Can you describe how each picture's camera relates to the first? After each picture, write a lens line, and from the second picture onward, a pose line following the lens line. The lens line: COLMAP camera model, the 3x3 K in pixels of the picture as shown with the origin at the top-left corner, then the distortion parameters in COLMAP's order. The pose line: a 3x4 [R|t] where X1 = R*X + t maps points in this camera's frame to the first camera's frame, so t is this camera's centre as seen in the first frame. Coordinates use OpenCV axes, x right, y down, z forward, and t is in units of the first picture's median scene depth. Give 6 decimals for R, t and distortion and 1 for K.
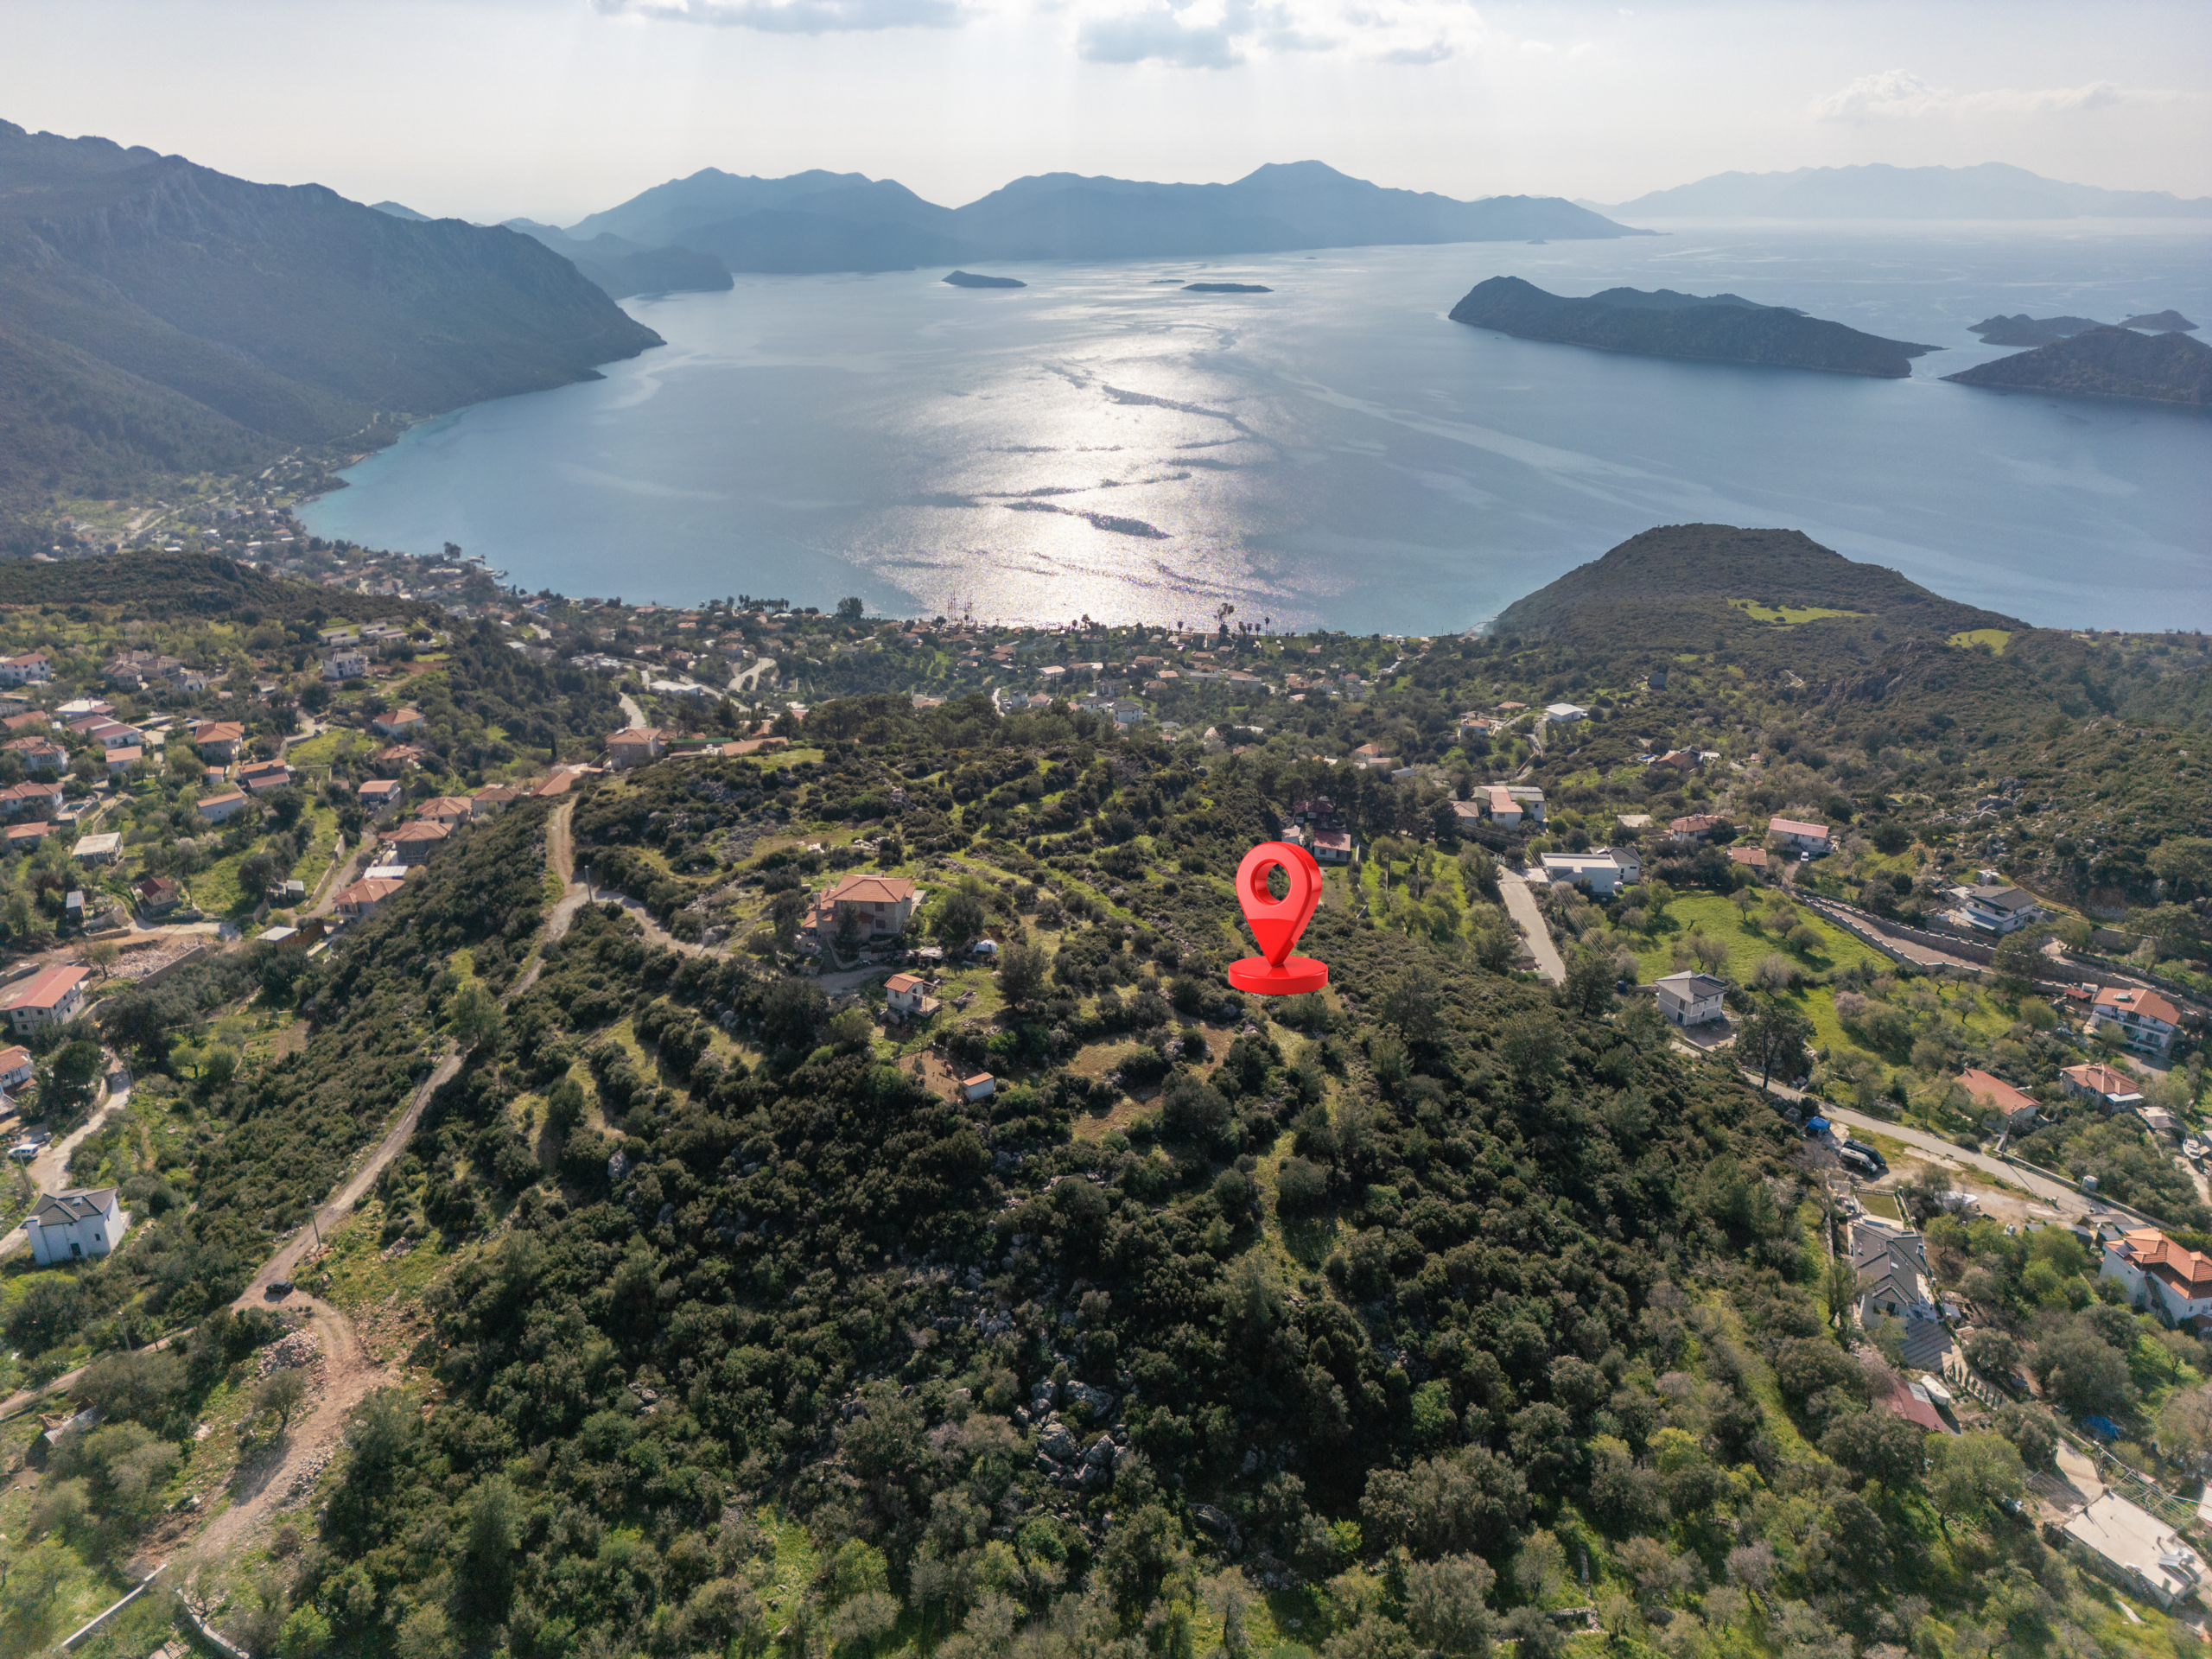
lens RADIAL K [[1542.3, 0, 1102.7], [0, 1542.3, 833.3], [0, 0, 1]] dist [0.090055, -0.091579]
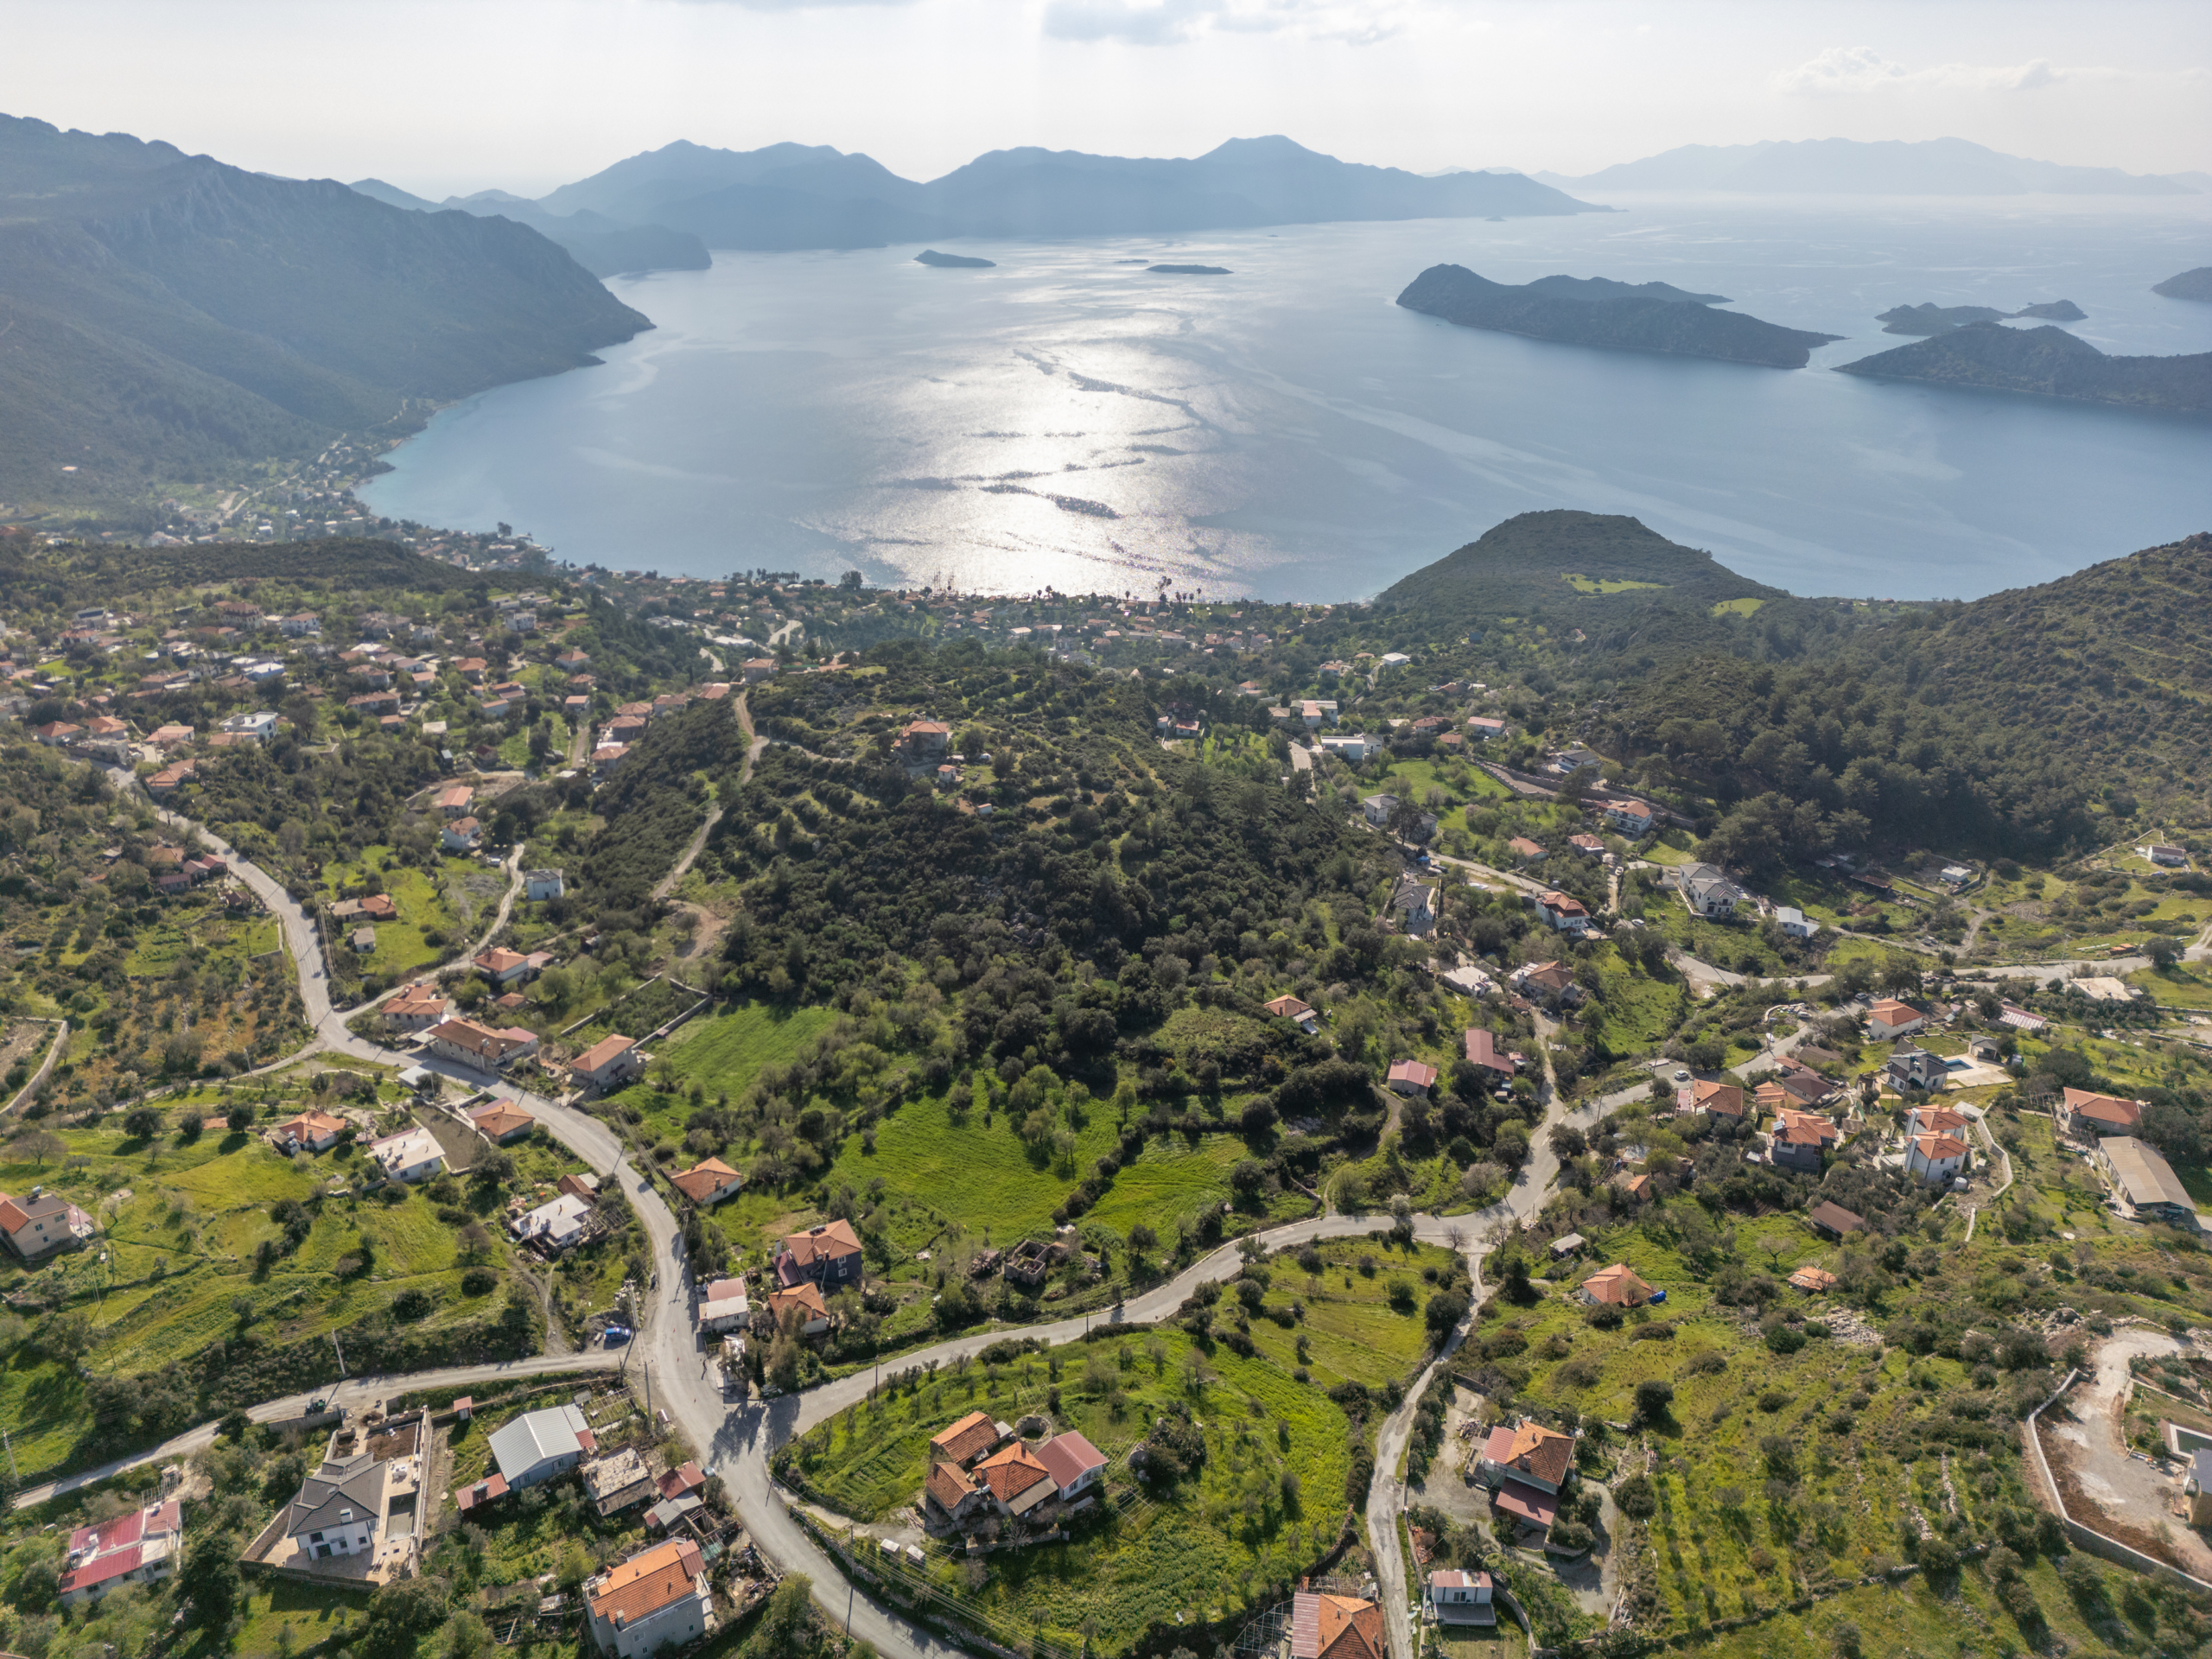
lens RADIAL K [[1542.3, 0, 1102.7], [0, 1542.3, 833.3], [0, 0, 1]] dist [0.090055, -0.091579]
pose [[0.999818, -0.002106, 0.018942, 0.007853], [0.001742, 0.999813, 0.019249, 0.028127], [-0.018979, -0.019212, 0.999635, -0.207373]]
